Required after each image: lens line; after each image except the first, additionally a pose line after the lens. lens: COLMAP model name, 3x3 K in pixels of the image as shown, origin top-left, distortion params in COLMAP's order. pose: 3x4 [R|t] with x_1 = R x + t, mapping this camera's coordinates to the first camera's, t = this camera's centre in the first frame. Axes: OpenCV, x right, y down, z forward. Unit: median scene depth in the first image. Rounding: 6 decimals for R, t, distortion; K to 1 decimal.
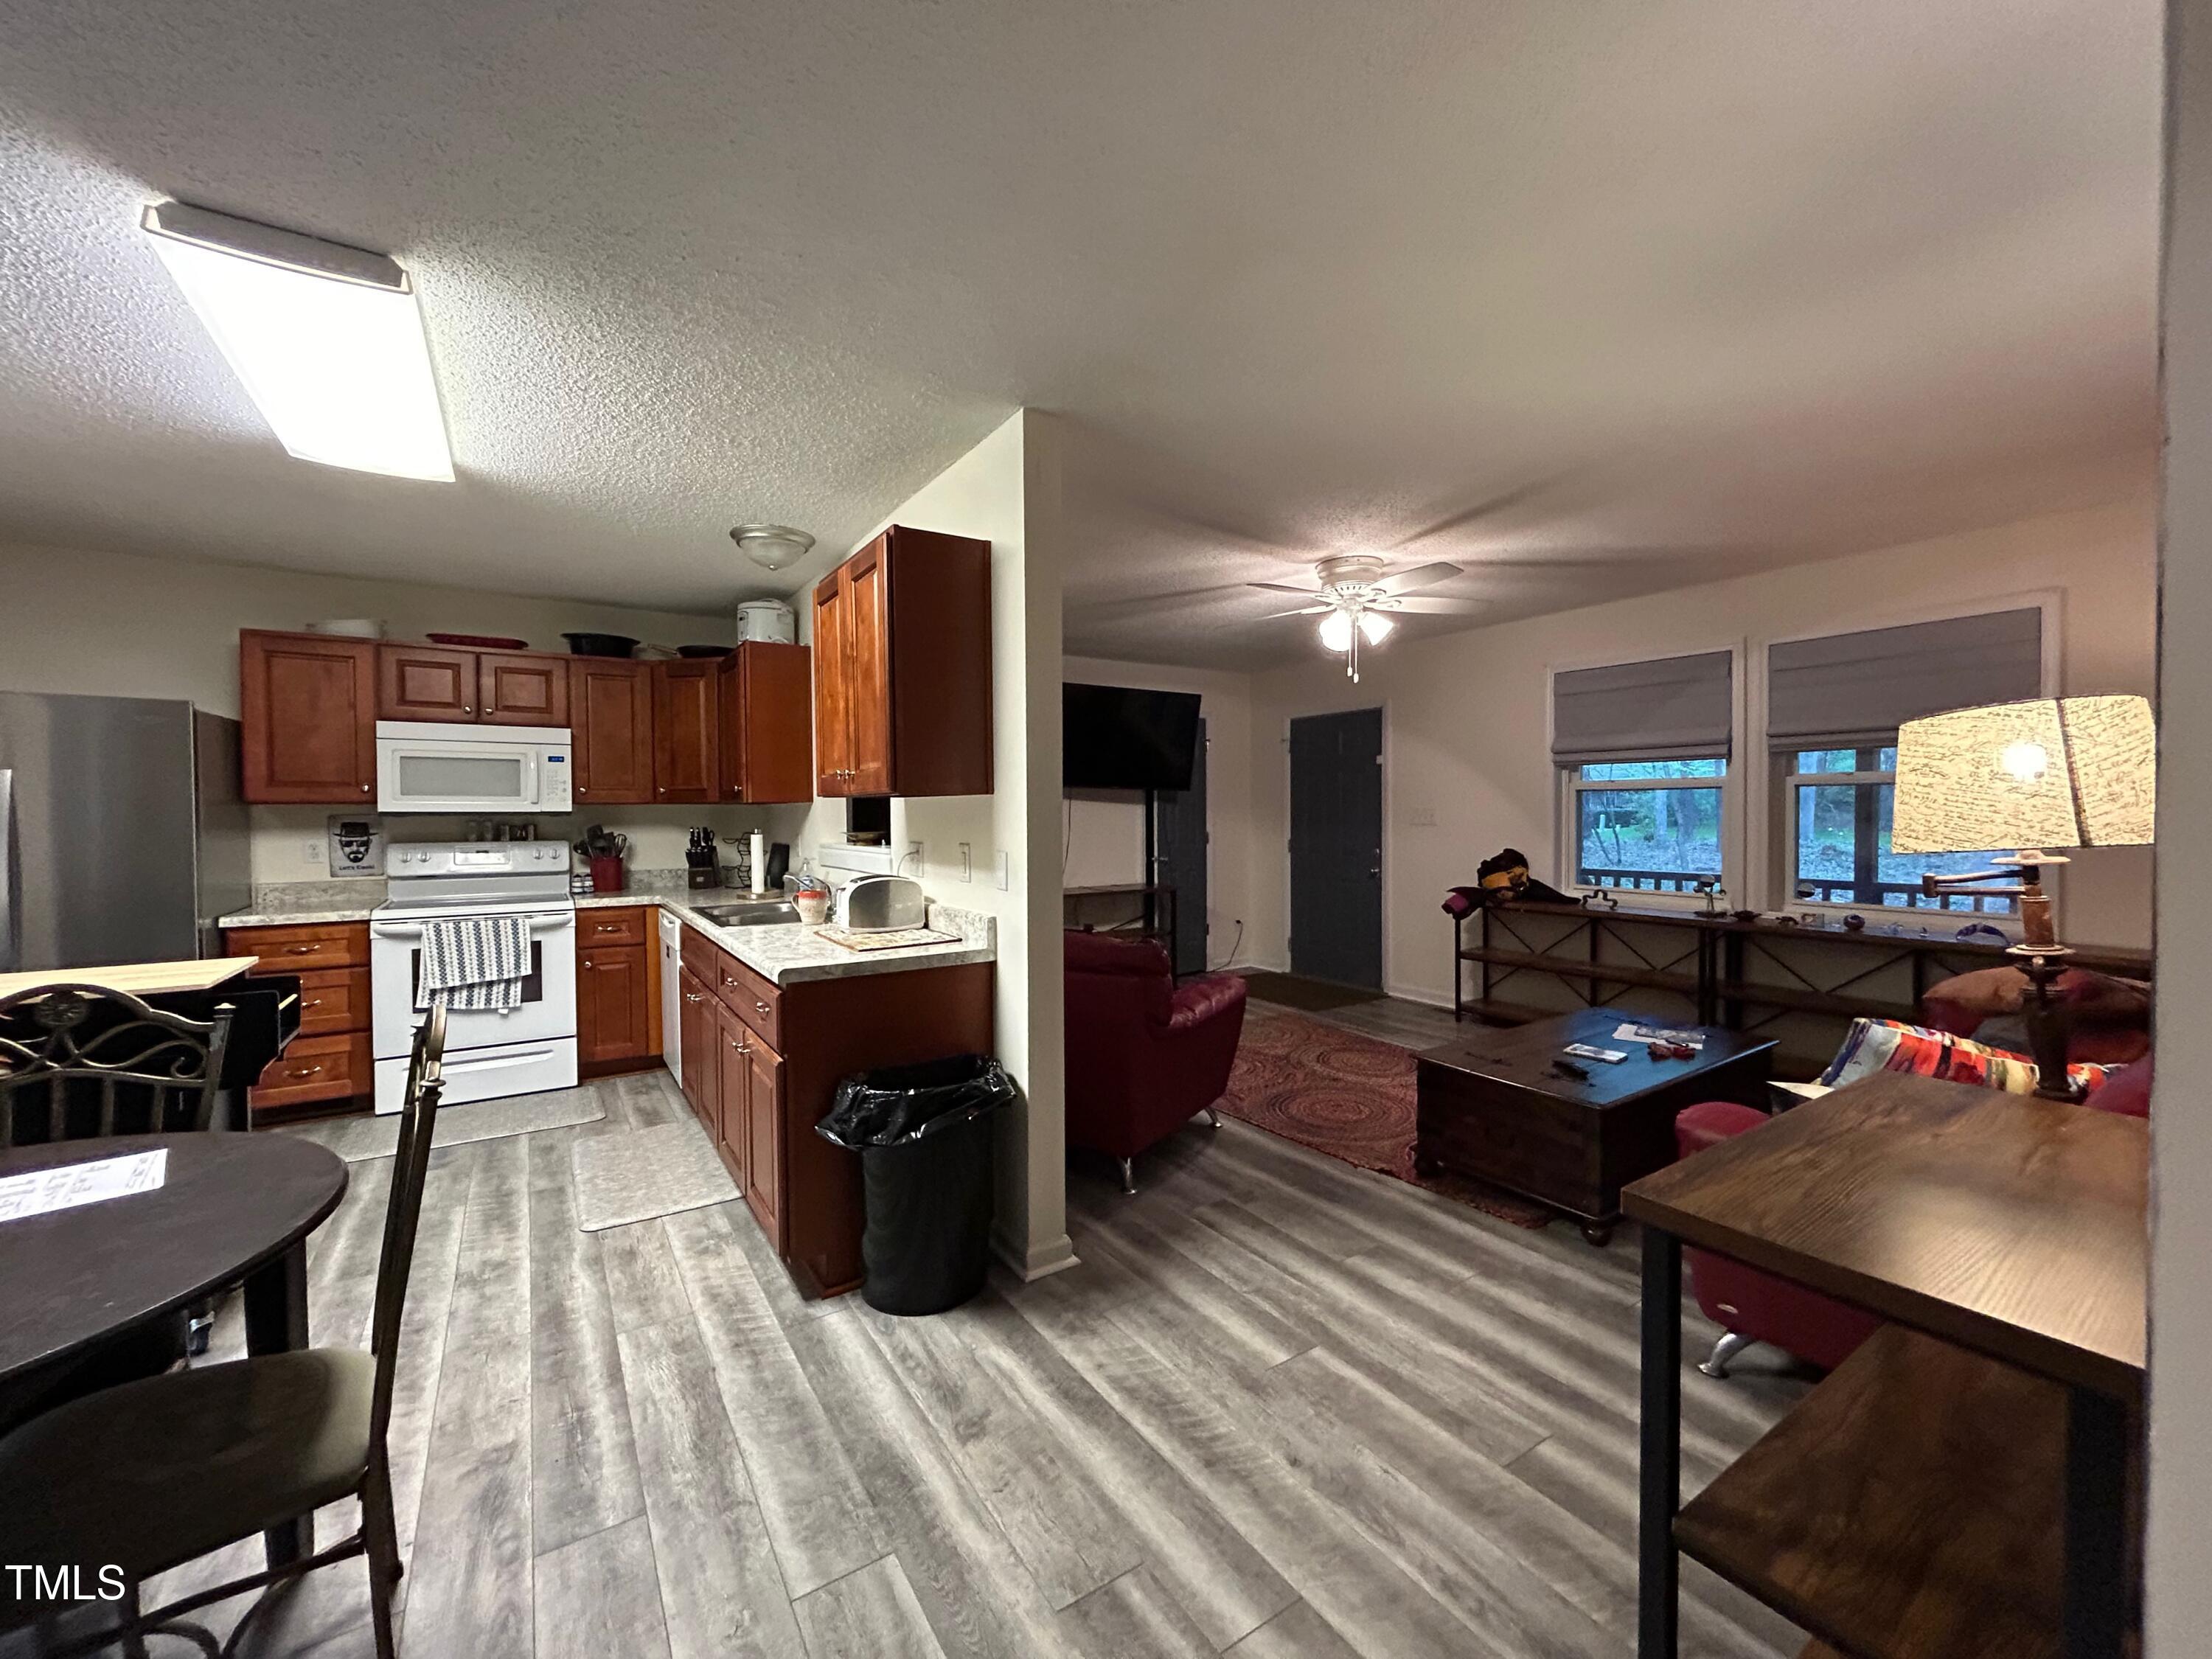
lens RADIAL K [[886.3, 0, 1108.4], [0, 886.3, 878.0], [0, 0, 1]] dist [0.000698, 0.000366]
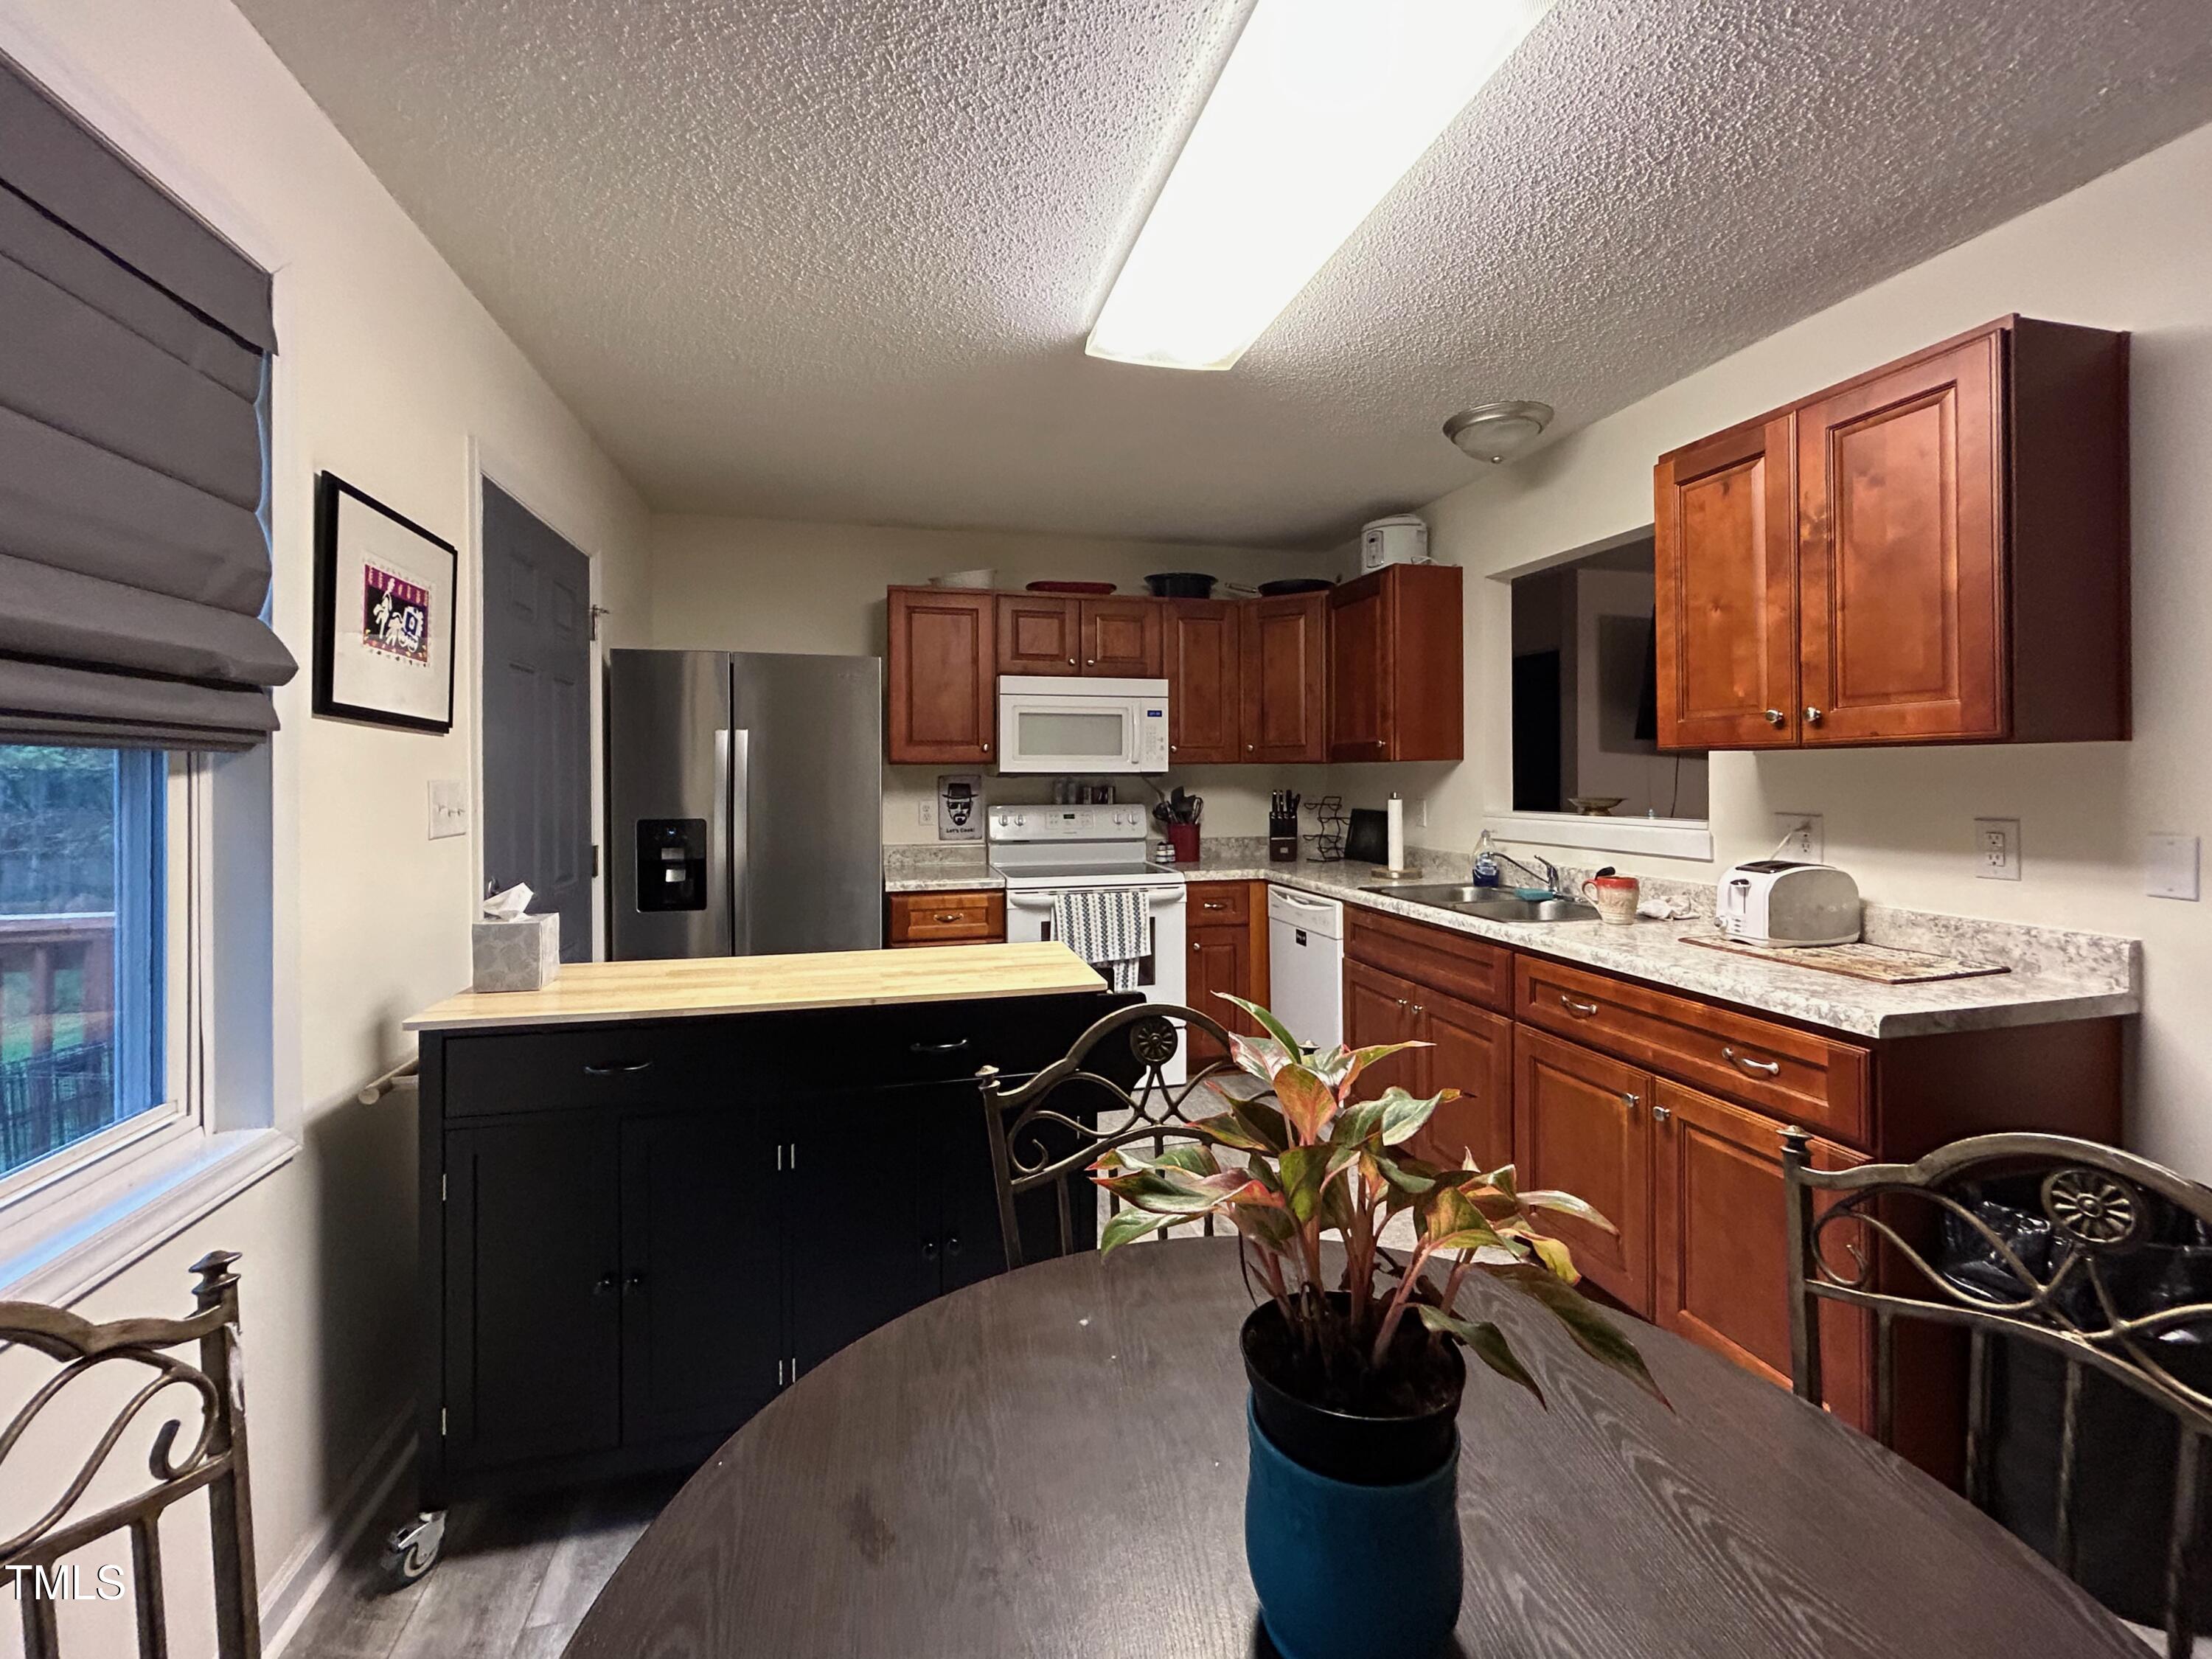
lens RADIAL K [[924.5, 0, 1105.3], [0, 924.5, 842.8], [0, 0, 1]] dist [-0.000546, -0.000139]
pose [[0.946774, 0.024252, -0.320983, -0.389300], [-0.024387, 0.999696, 0.003599, -0.005929], [0.320973, 0.004421, 0.947078, 0.105762]]
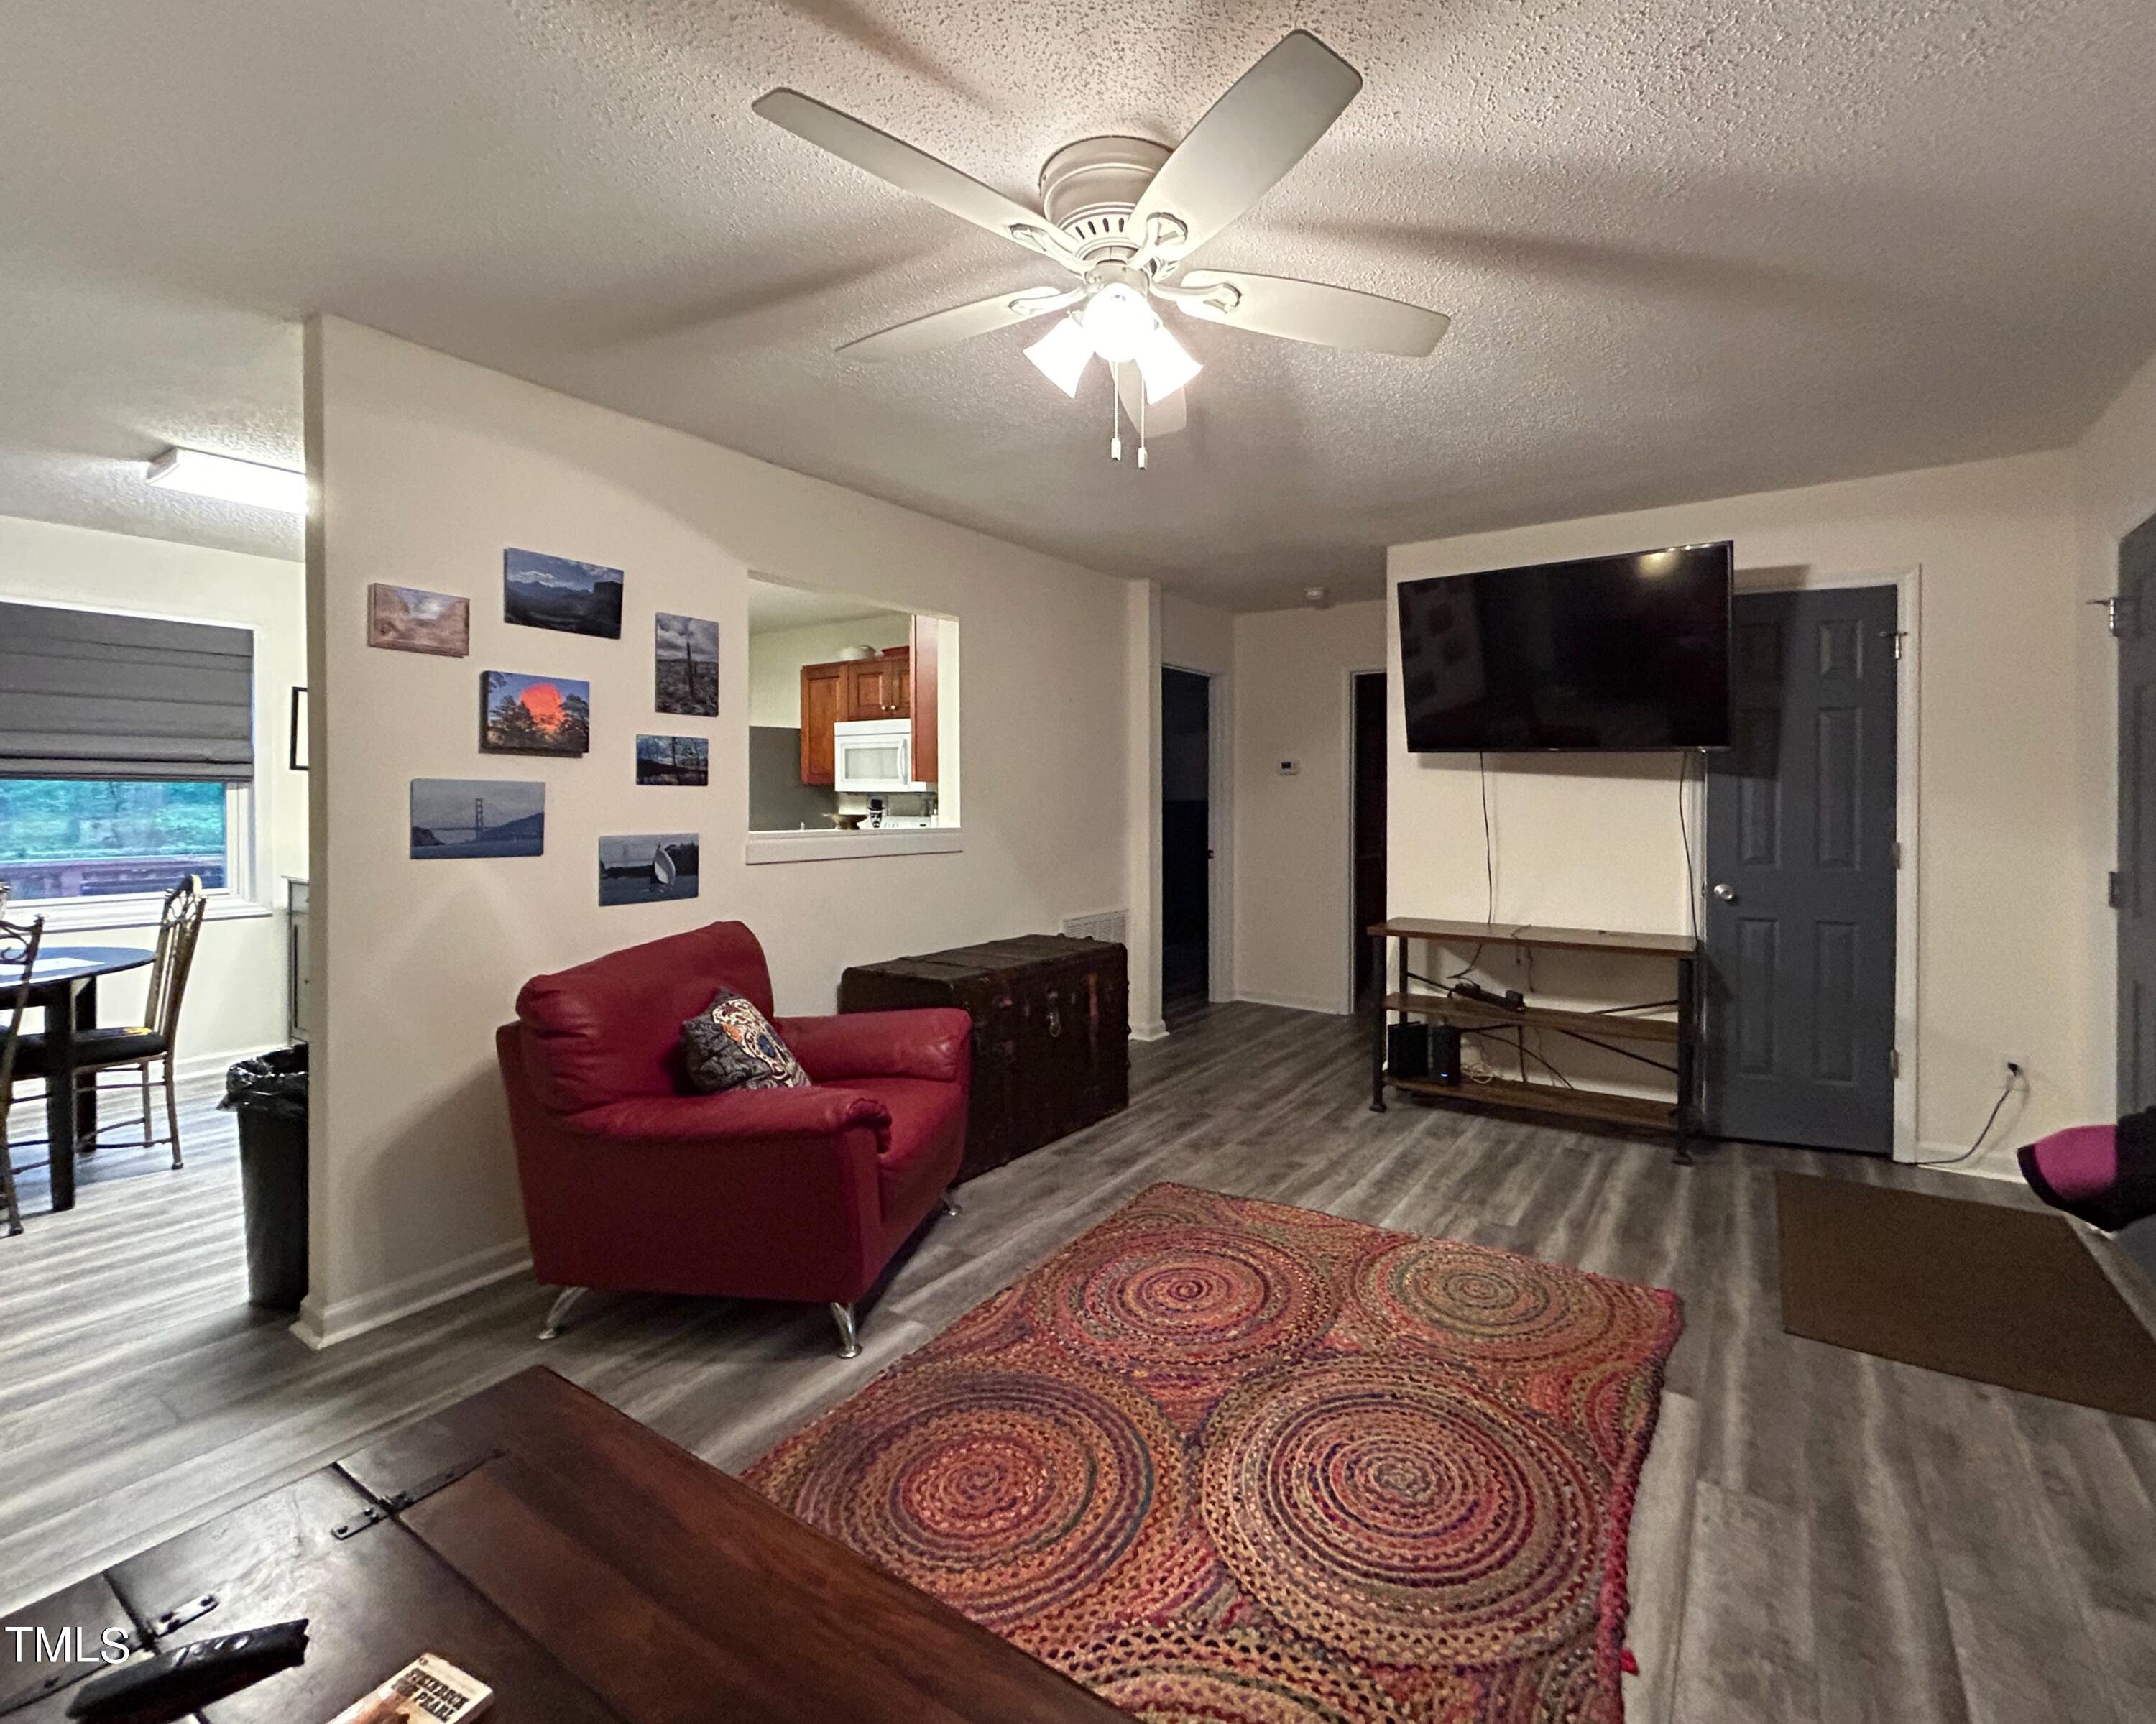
lens RADIAL K [[933.8, 0, 1078.0], [0, 933.8, 862.0], [0, 0, 1]] dist [0.000658, 0.000028]
pose [[0.424903, 0.068675, -0.902630, 0.572724], [-0.072354, 0.996505, 0.041757, -0.052404], [0.902343, 0.047566, 0.428387, 0.713969]]
